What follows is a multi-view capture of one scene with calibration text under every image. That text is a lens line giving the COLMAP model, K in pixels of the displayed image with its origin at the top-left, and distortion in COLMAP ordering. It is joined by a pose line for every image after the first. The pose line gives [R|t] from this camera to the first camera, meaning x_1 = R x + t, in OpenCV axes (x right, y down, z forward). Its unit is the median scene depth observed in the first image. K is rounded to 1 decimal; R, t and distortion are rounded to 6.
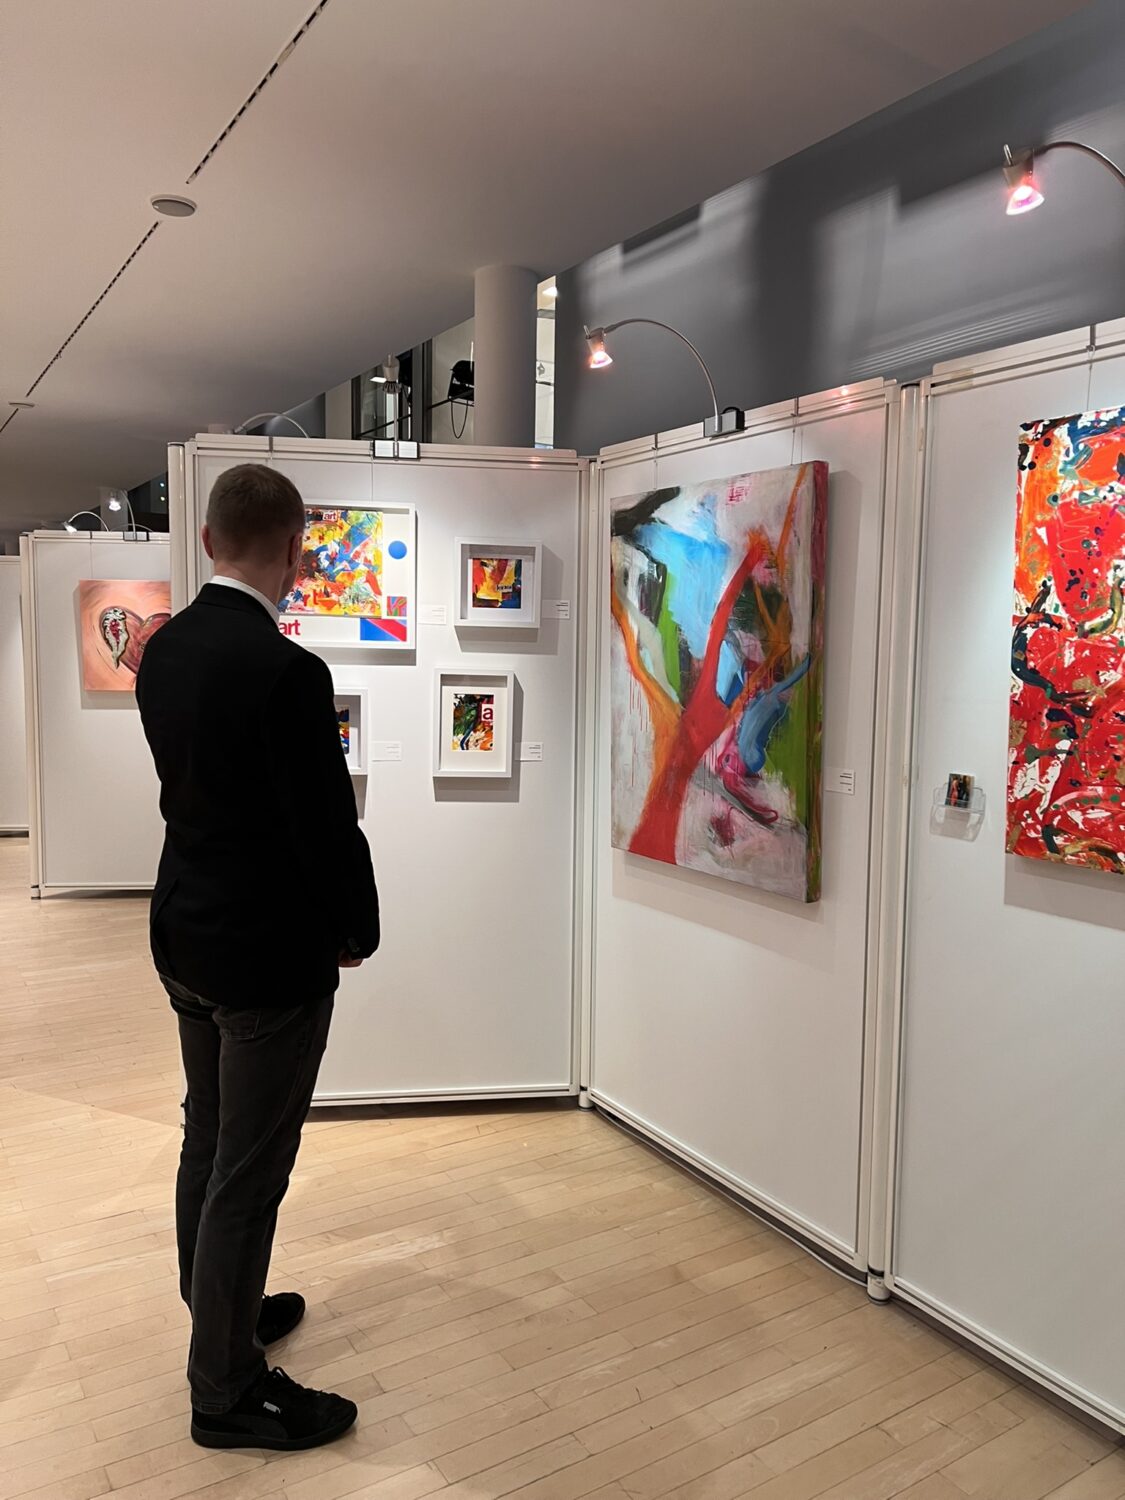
lens RADIAL K [[1142.9, 0, 575.1], [0, 1142.9, 758.4], [0, 0, 1]] dist [0.066102, -0.078426]
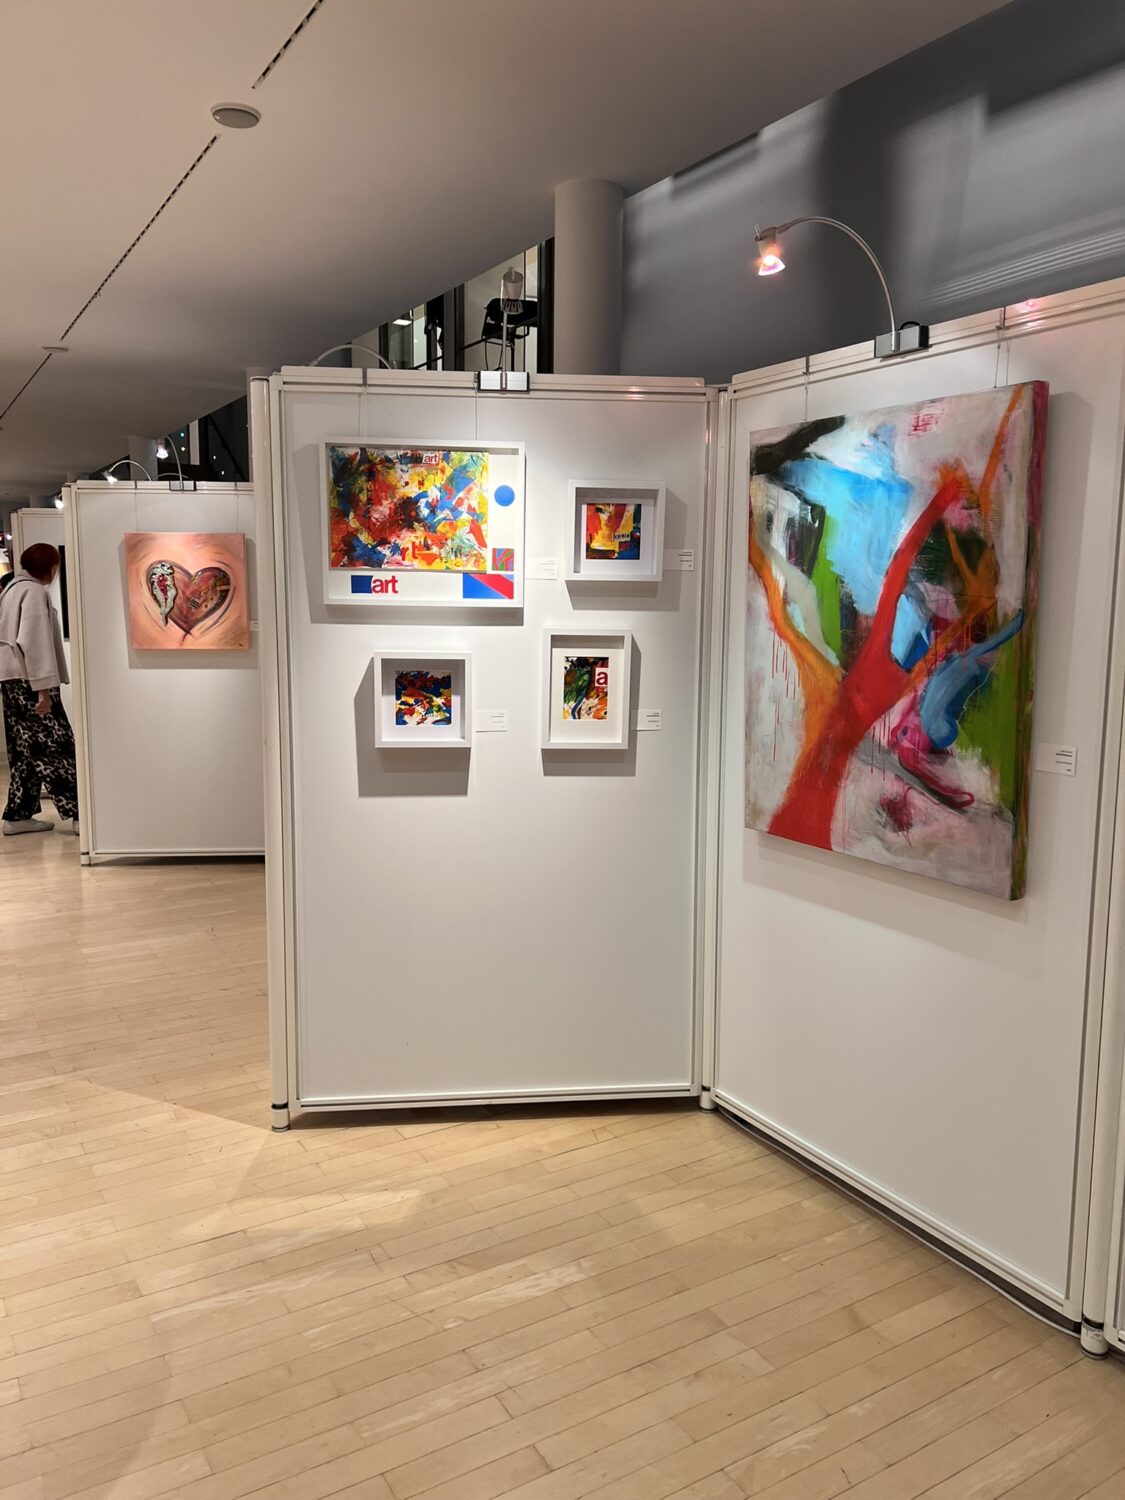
lens RADIAL K [[1142.9, 0, 553.5], [0, 1142.9, 751.9], [0, 0, 1]] dist [0.066102, -0.078426]
pose [[0.999532, -0.004798, -0.030206, -0.105904], [0.005964, 0.999236, 0.038626, -0.019447], [0.029997, -0.038789, 0.998797, 0.119601]]
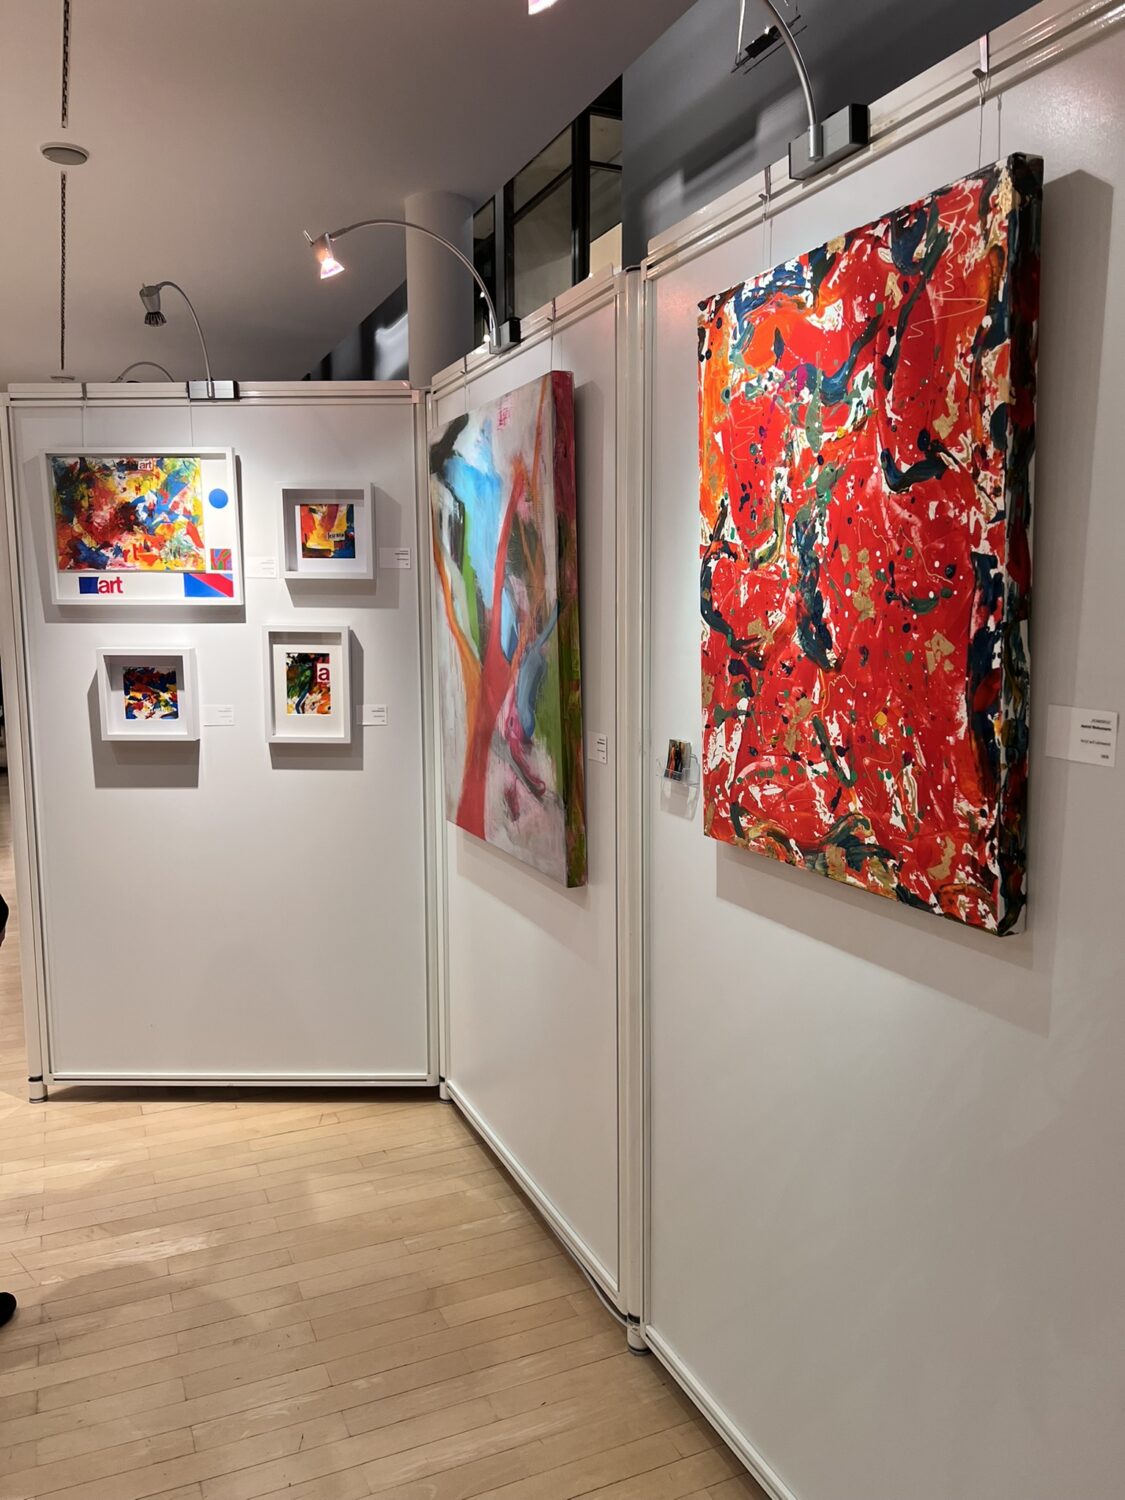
lens RADIAL K [[1142.9, 0, 547.8], [0, 1142.9, 753.8], [0, 0, 1]] dist [0.066102, -0.078426]
pose [[0.986481, -0.000760, -0.163875, 0.304729], [0.005548, 0.999571, 0.028757, -0.000574], [0.163783, -0.029278, 0.986062, 0.137095]]
